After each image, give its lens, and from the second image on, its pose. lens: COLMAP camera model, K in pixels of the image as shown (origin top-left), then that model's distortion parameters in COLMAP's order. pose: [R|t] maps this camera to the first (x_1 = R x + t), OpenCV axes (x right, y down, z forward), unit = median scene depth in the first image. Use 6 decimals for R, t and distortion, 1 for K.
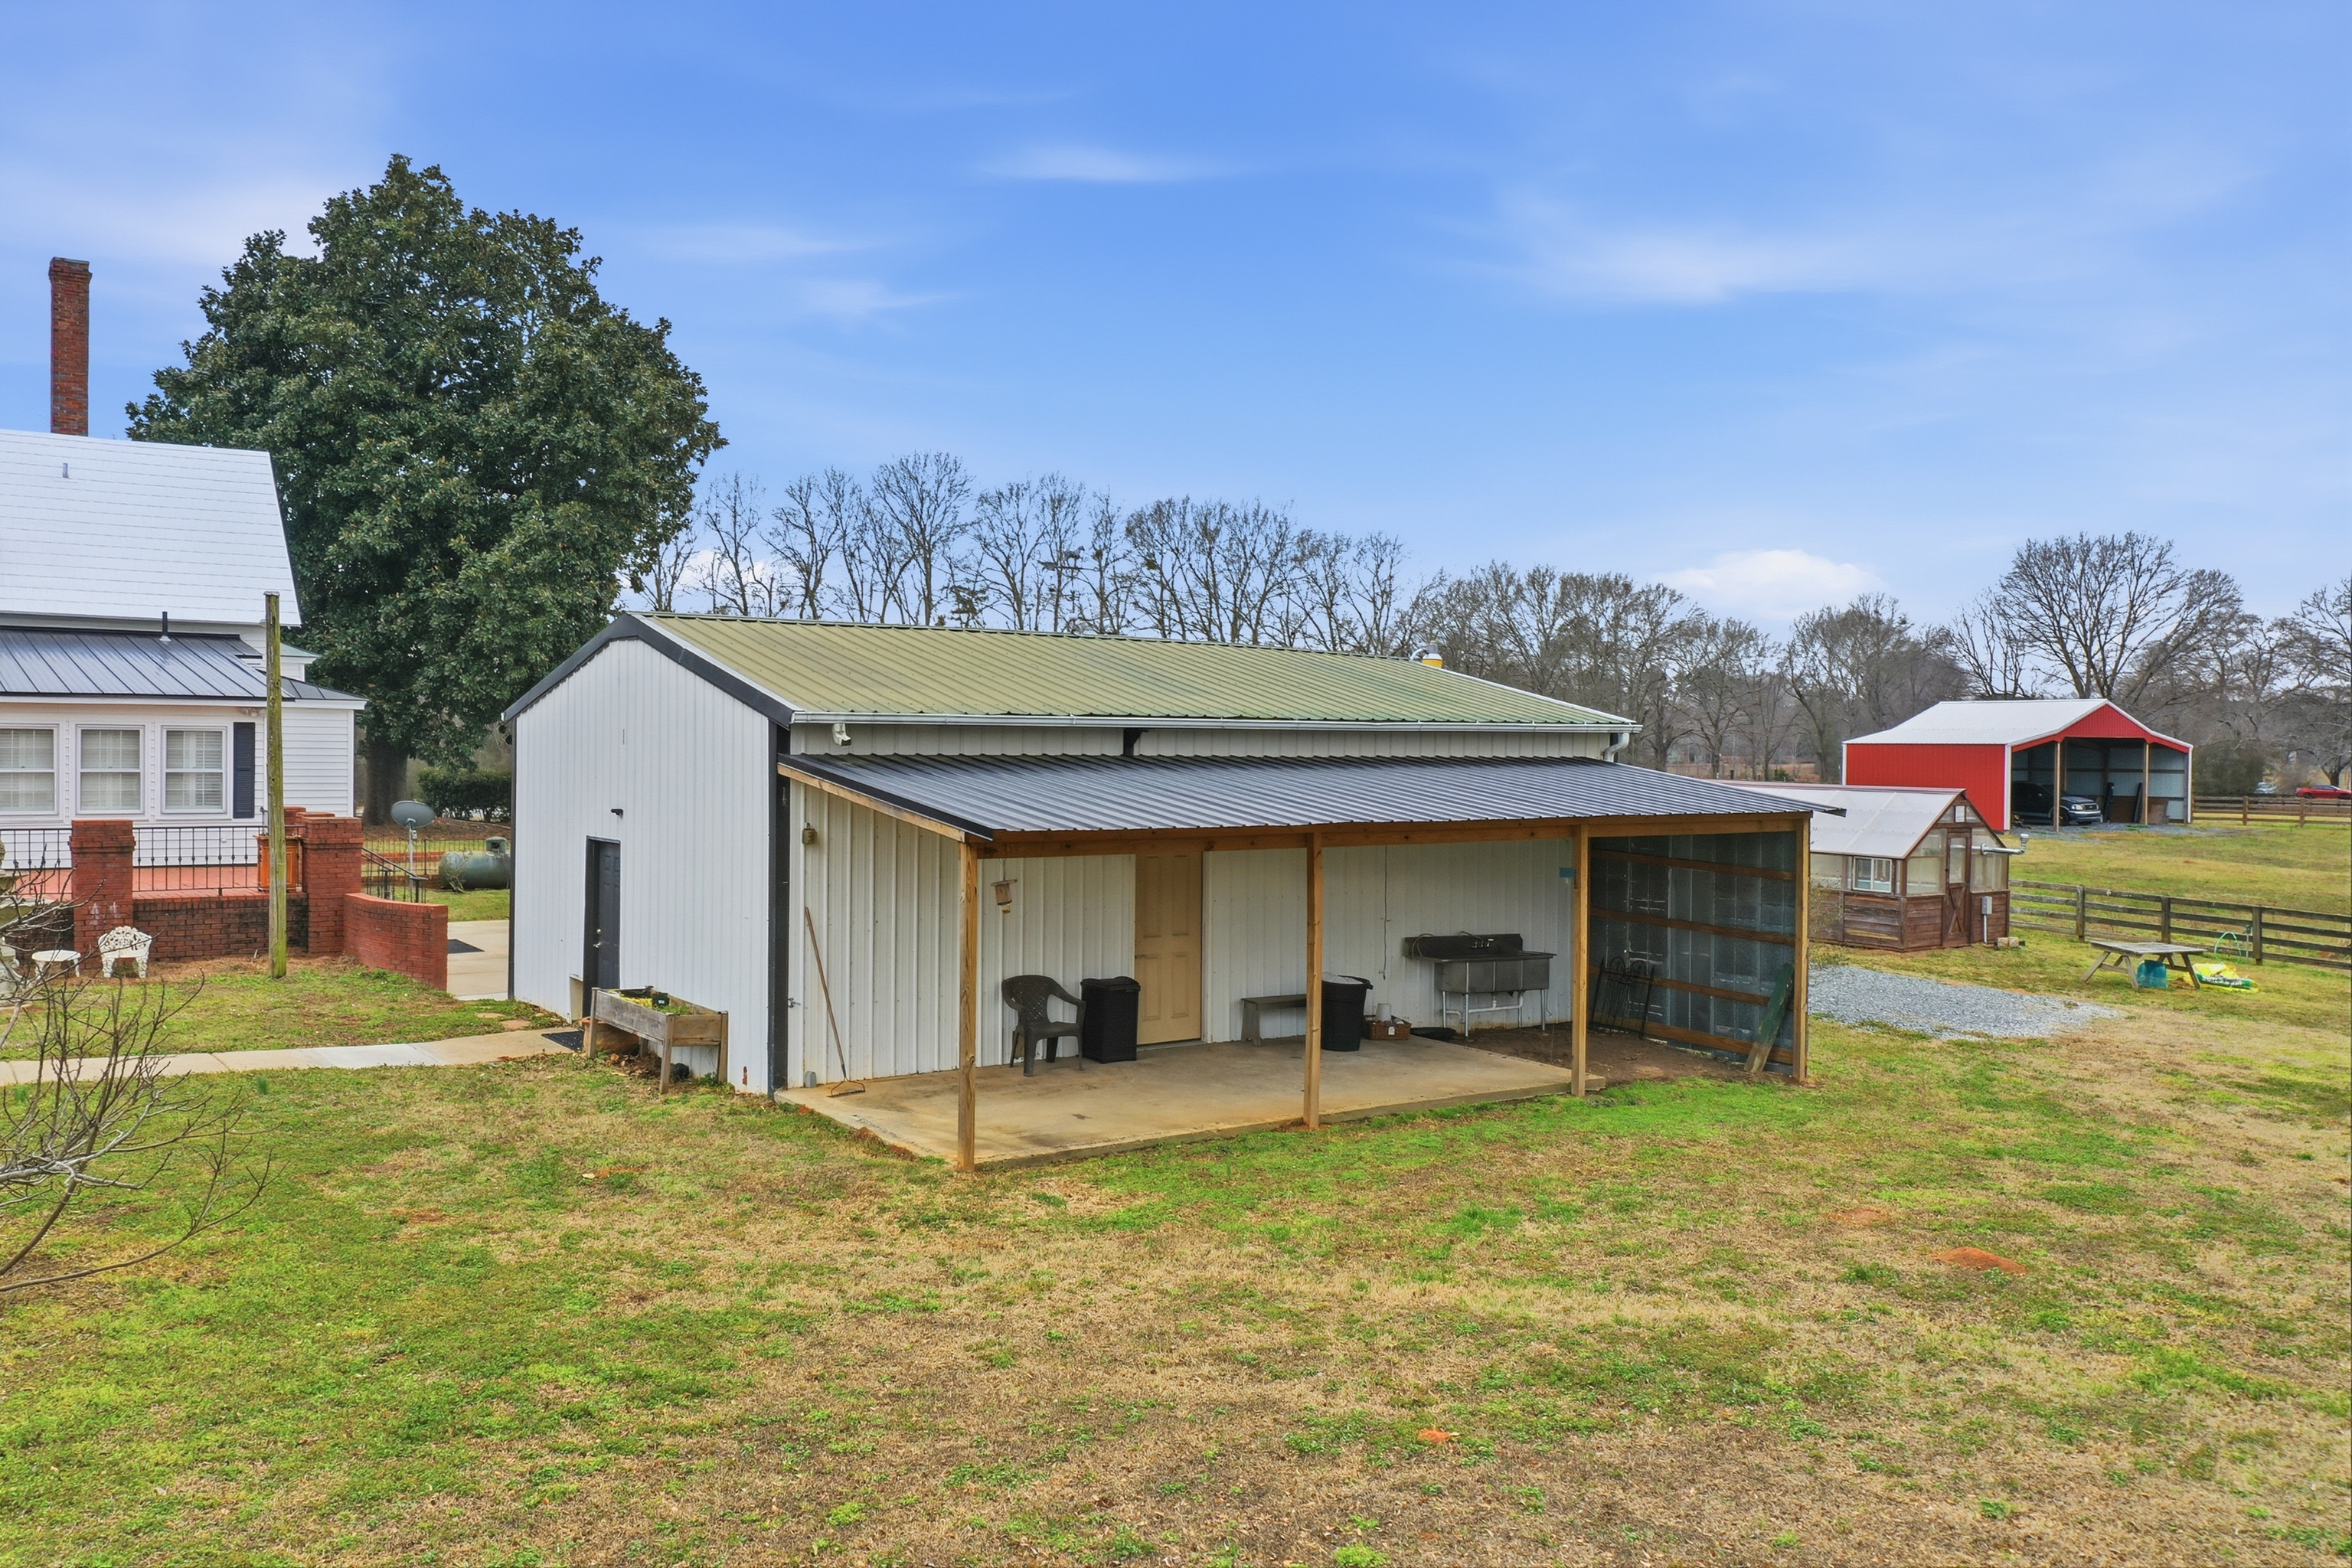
lens RADIAL K [[1924.1, 0, 1176.0], [0, 1924.1, 784.0], [0, 0, 1]] dist [0.037754, -0.004960]
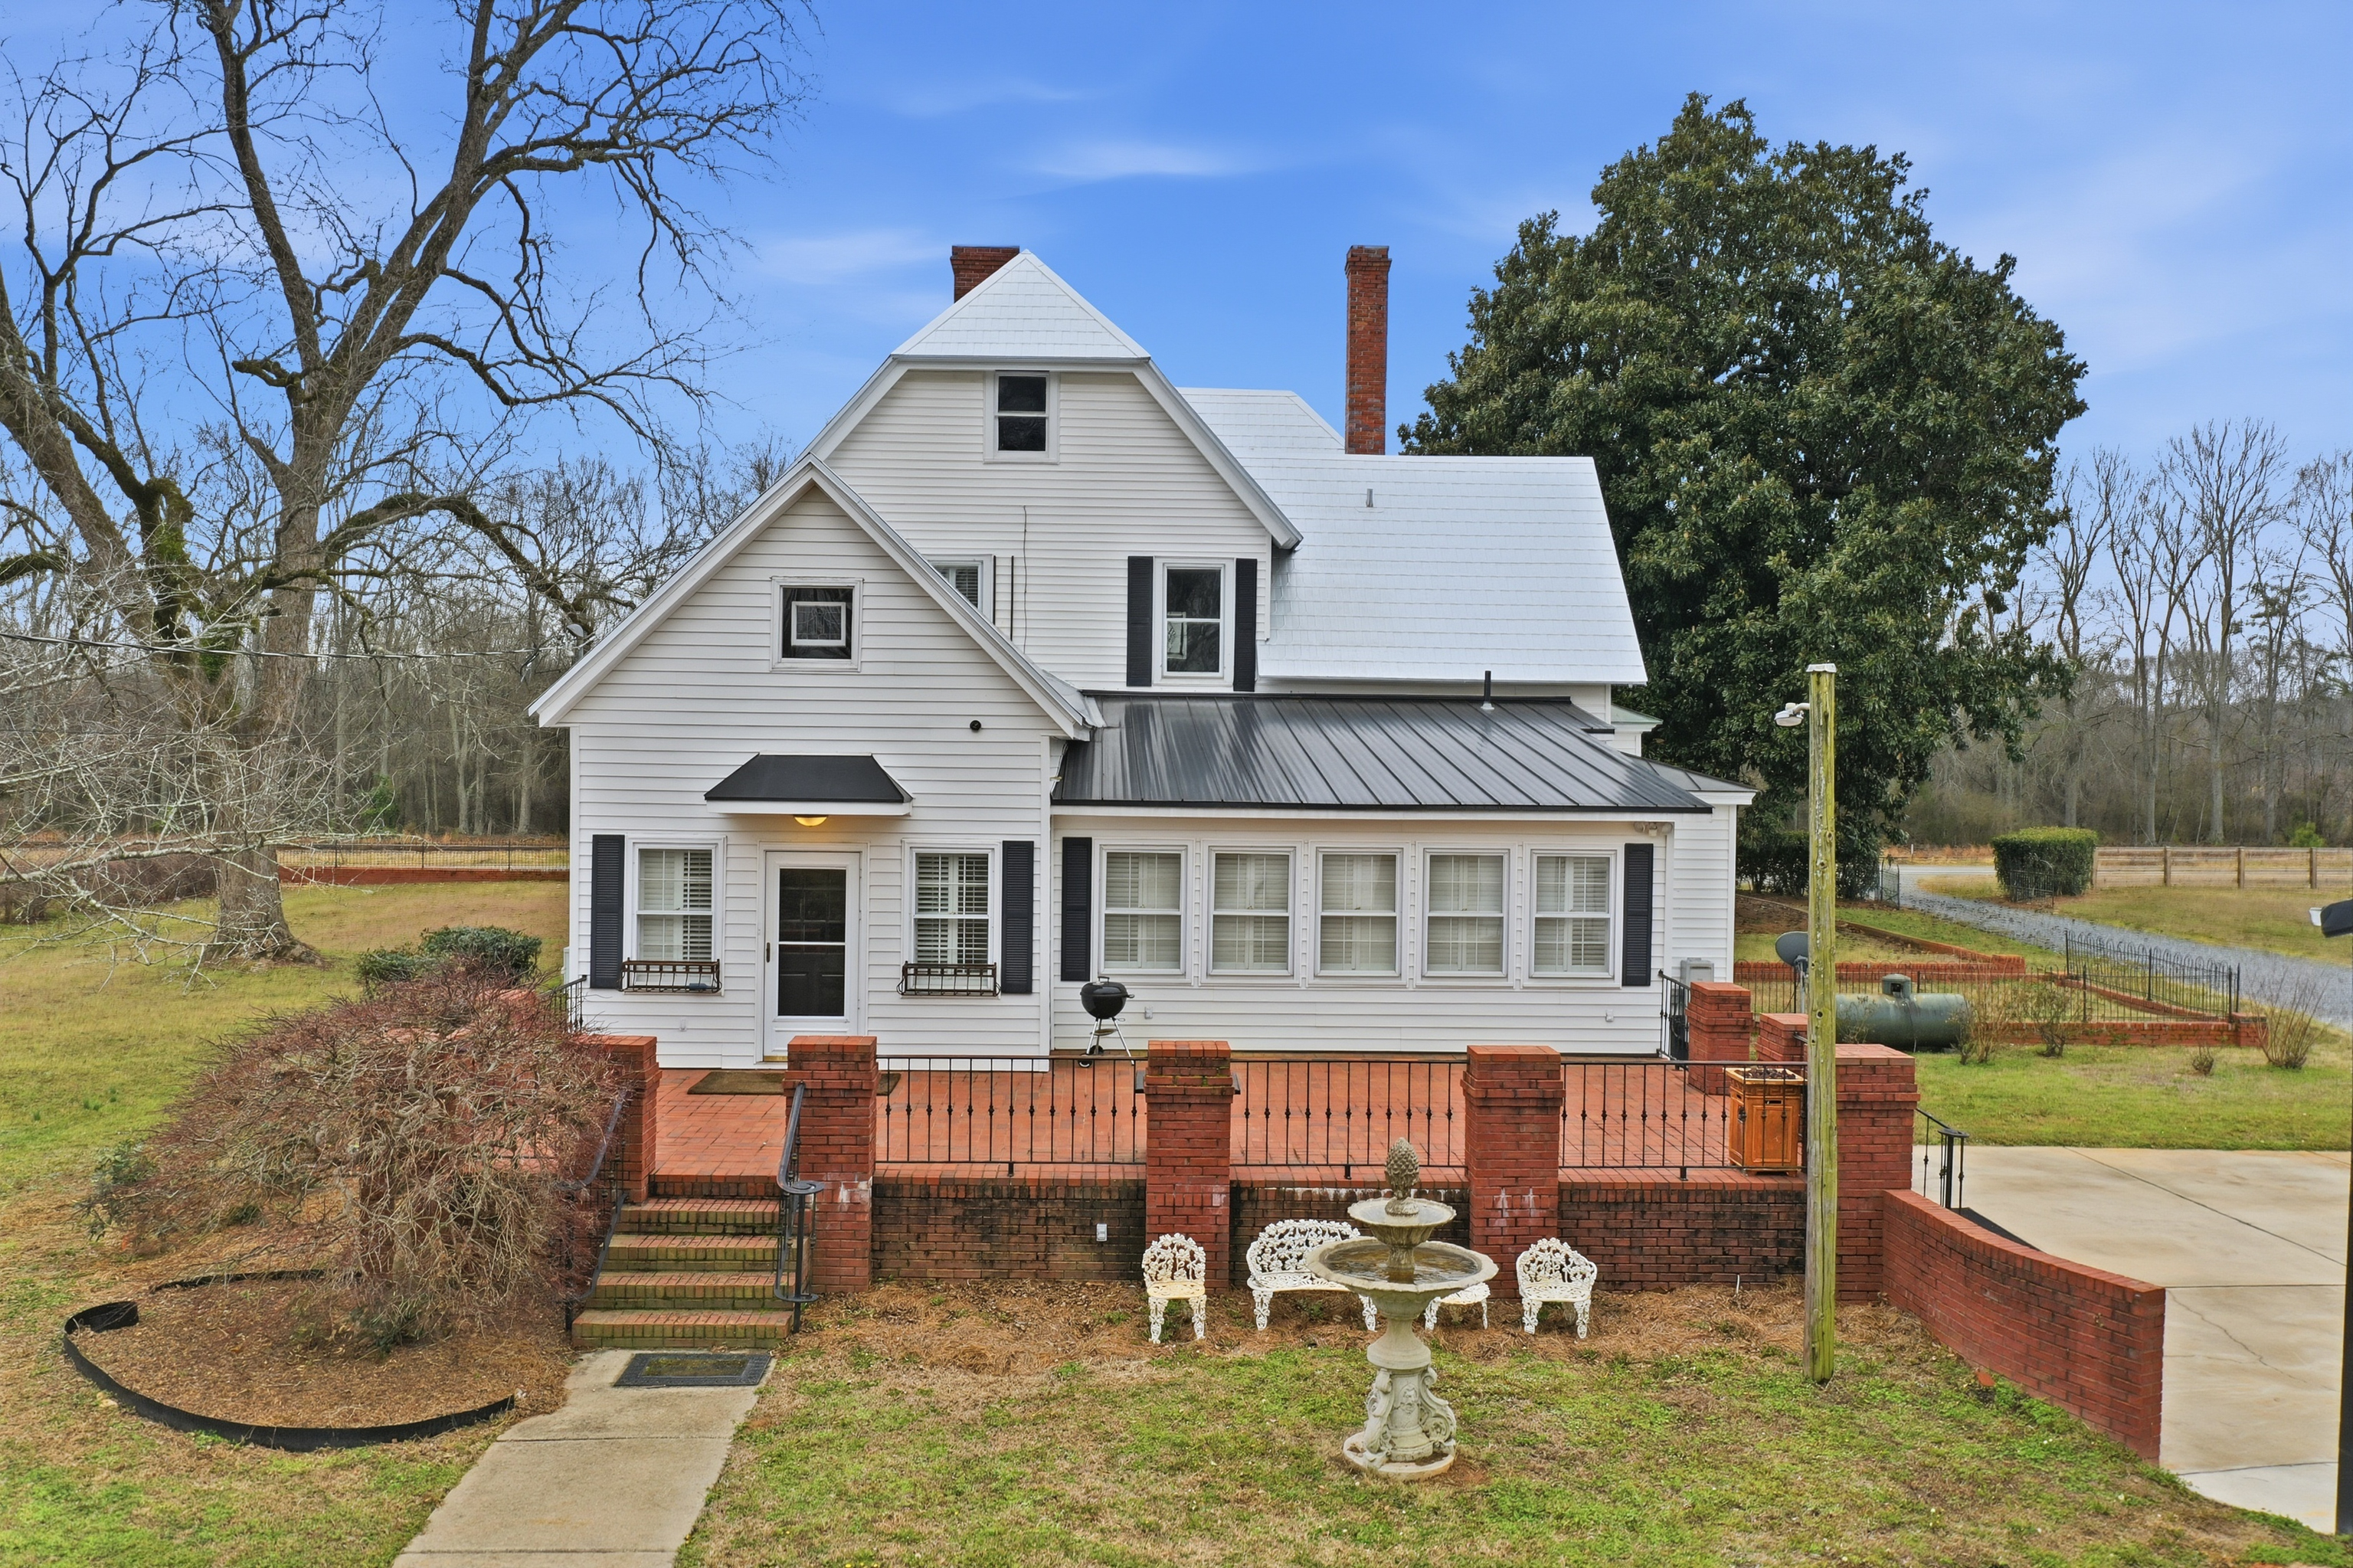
lens RADIAL K [[1897.5, 0, 1176.5], [0, 1897.5, 784.0], [0, 0, 1]] dist [-0.061955, -0.001032]
pose [[0.842375, 0.005884, -0.538860, -0.160789], [-0.008153, 0.999965, -0.001825, -0.030230], [0.538830, 0.005931, 0.842394, 0.223626]]
